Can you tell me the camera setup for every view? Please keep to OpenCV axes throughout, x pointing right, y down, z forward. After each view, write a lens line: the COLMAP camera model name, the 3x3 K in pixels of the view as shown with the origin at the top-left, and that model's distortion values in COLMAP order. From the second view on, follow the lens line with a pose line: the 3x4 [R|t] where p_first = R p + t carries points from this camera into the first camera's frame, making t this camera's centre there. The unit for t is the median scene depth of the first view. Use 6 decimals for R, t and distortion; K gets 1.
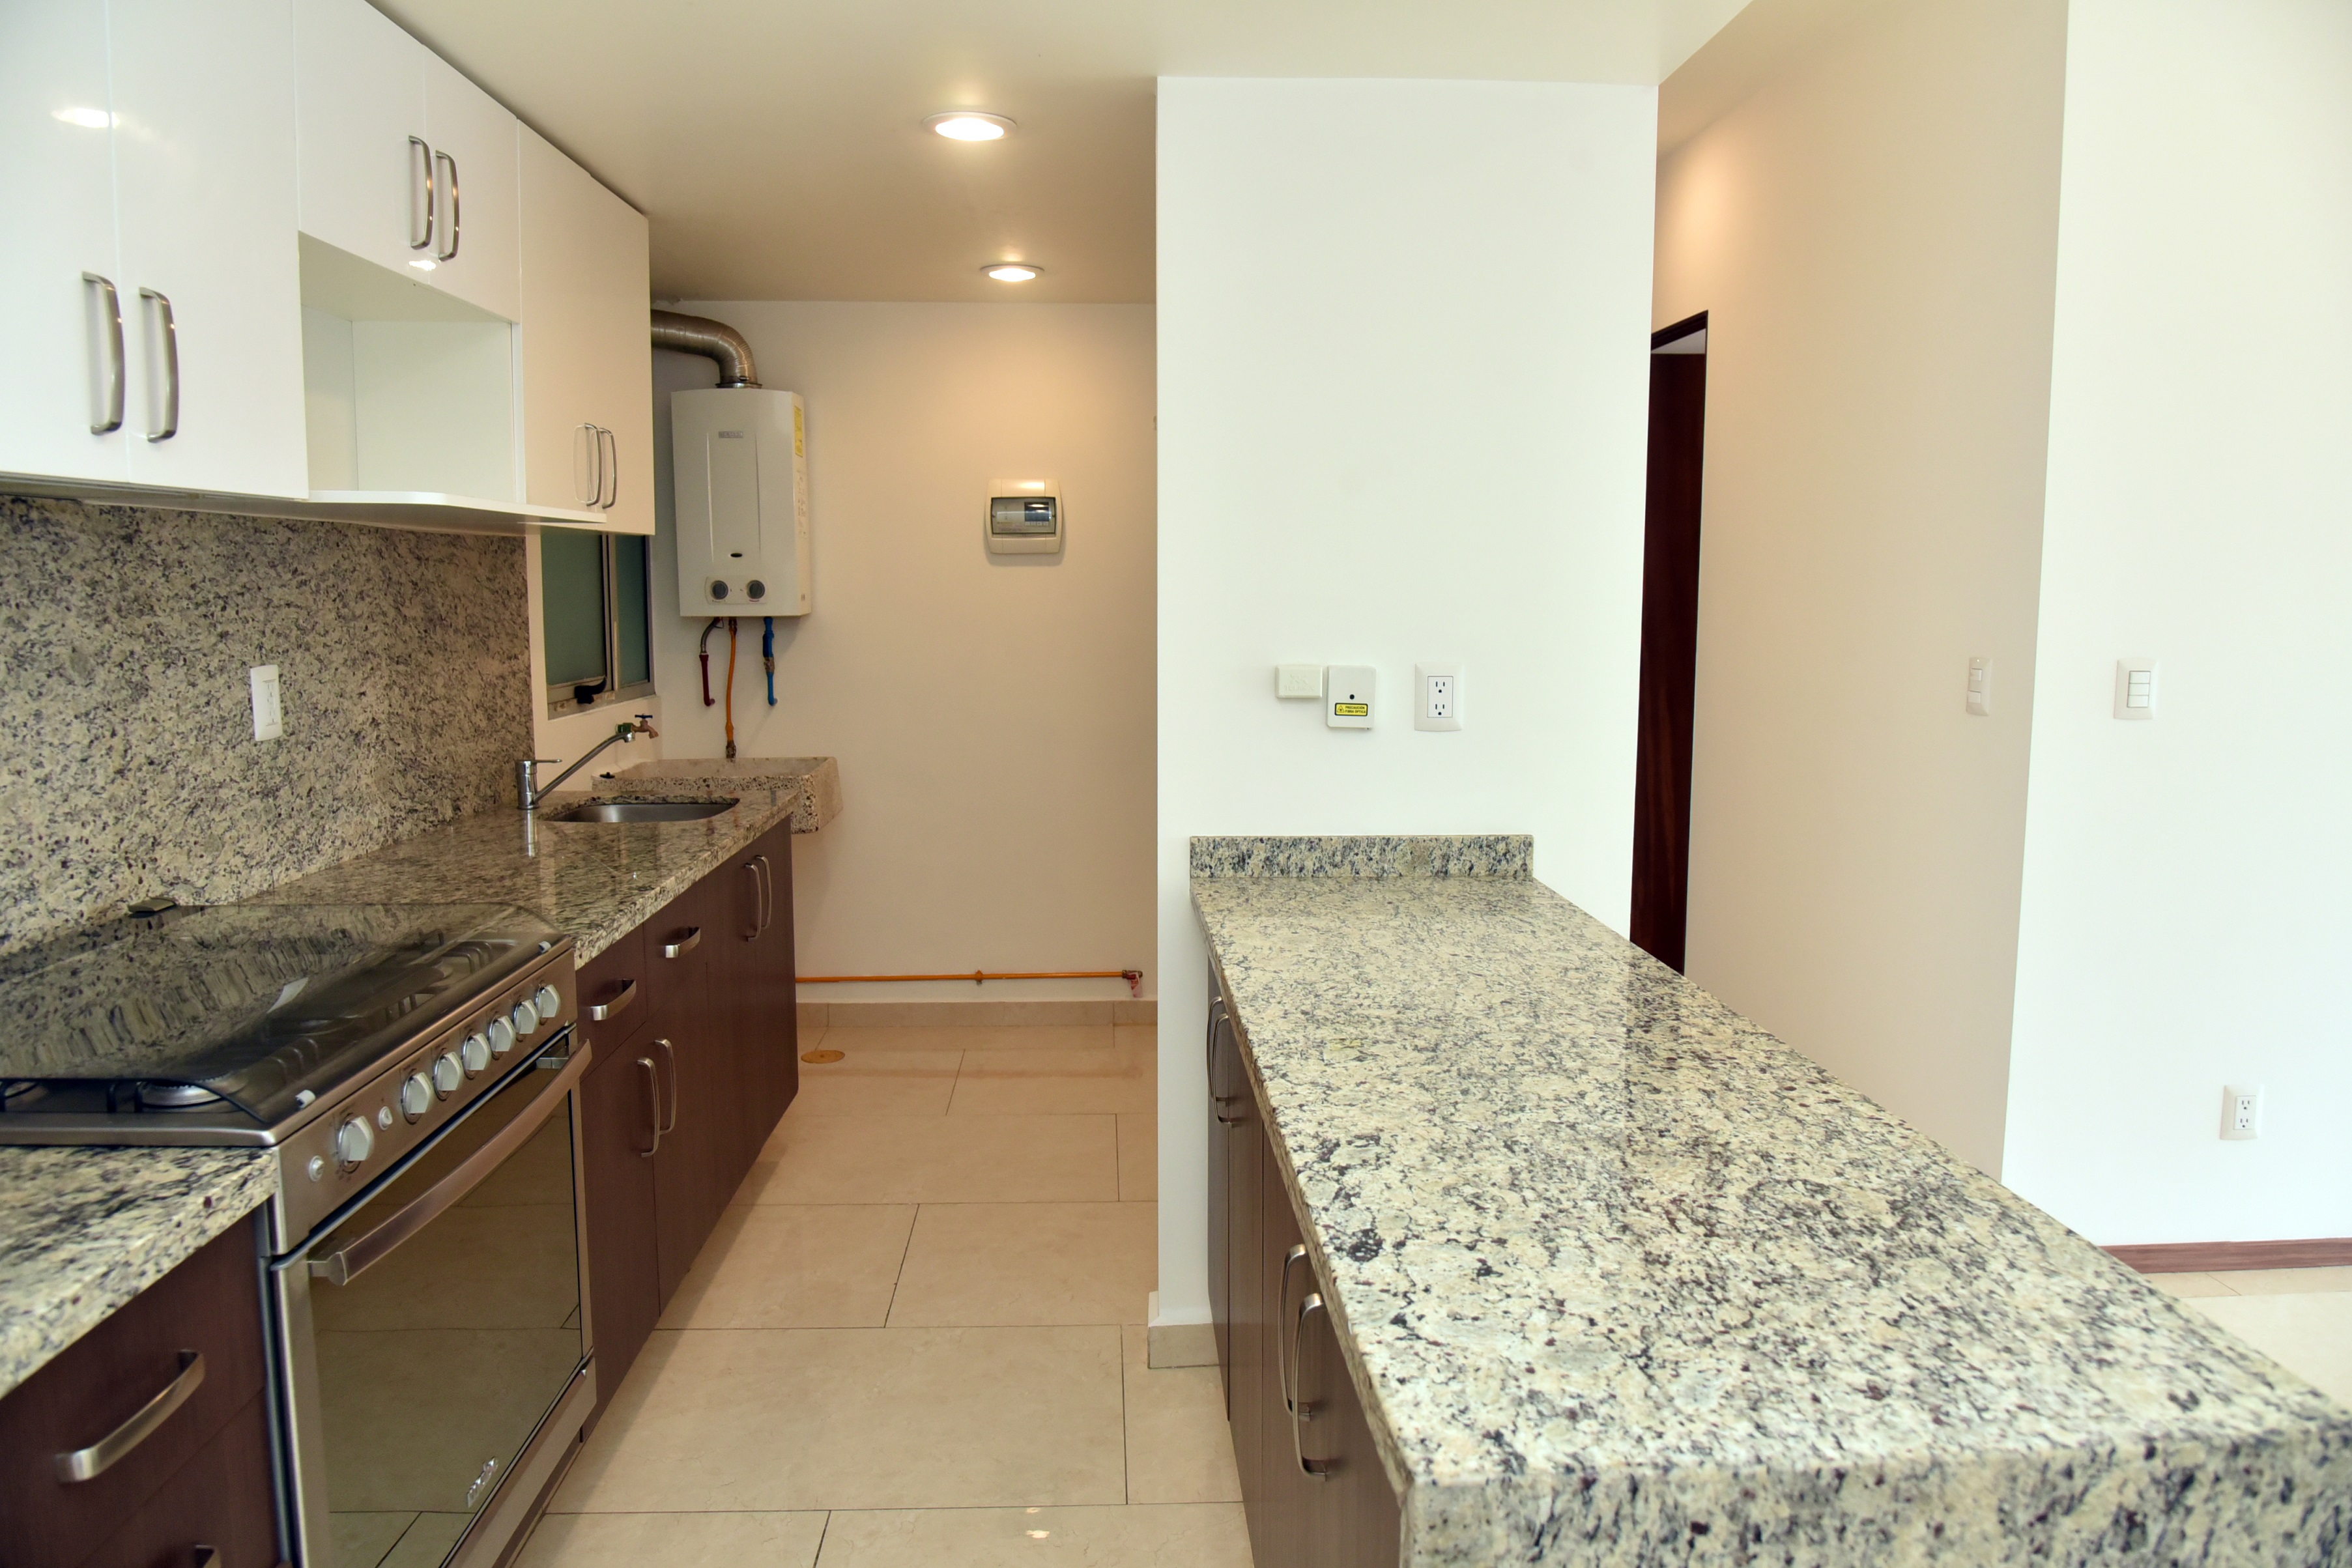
lens RADIAL K [[1596.8, 0, 1181.6], [0, 1596.8, 772.3], [0, 0, 1]] dist [-0.030889, 0.000268]
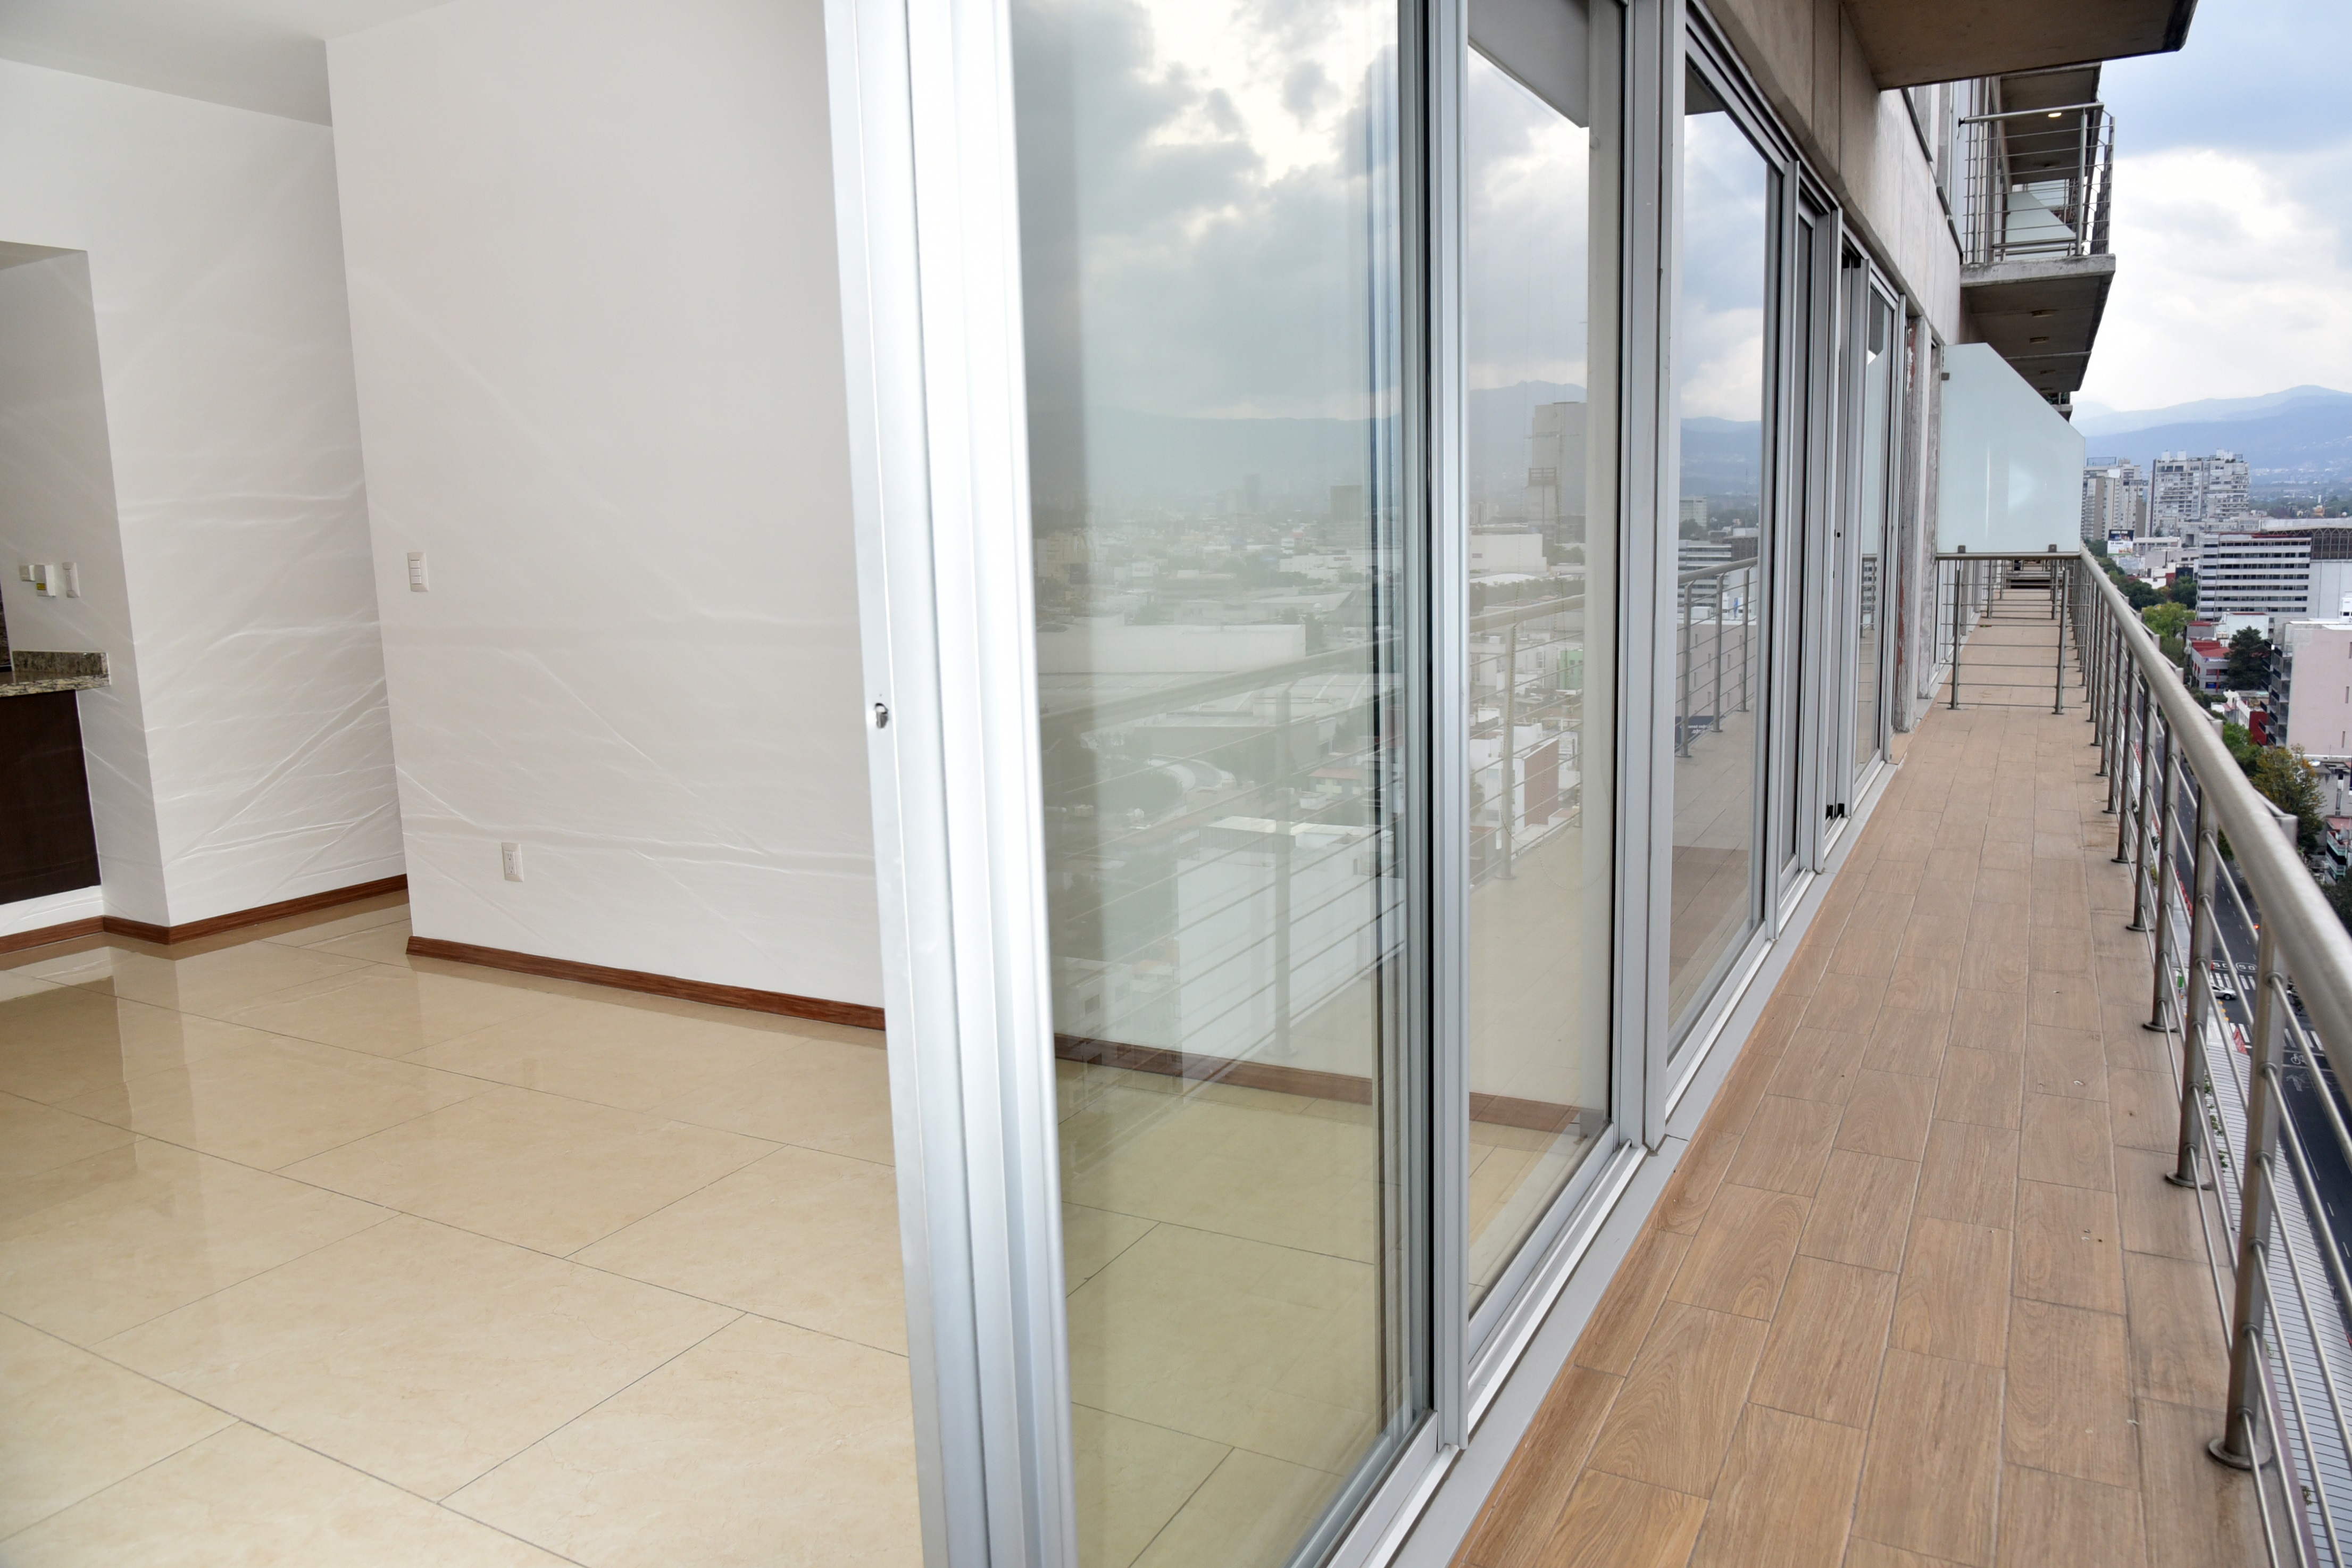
lens RADIAL K [[1596.9, 0, 1181.6], [0, 1596.9, 772.3], [0, 0, 1]] dist [-0.030889, 0.000268]
pose [[0.854433, 0.059511, -0.516142, 1.986680], [-0.034017, 0.997695, 0.058720, 0.024560], [0.518446, -0.032615, 0.854488, 0.067127]]
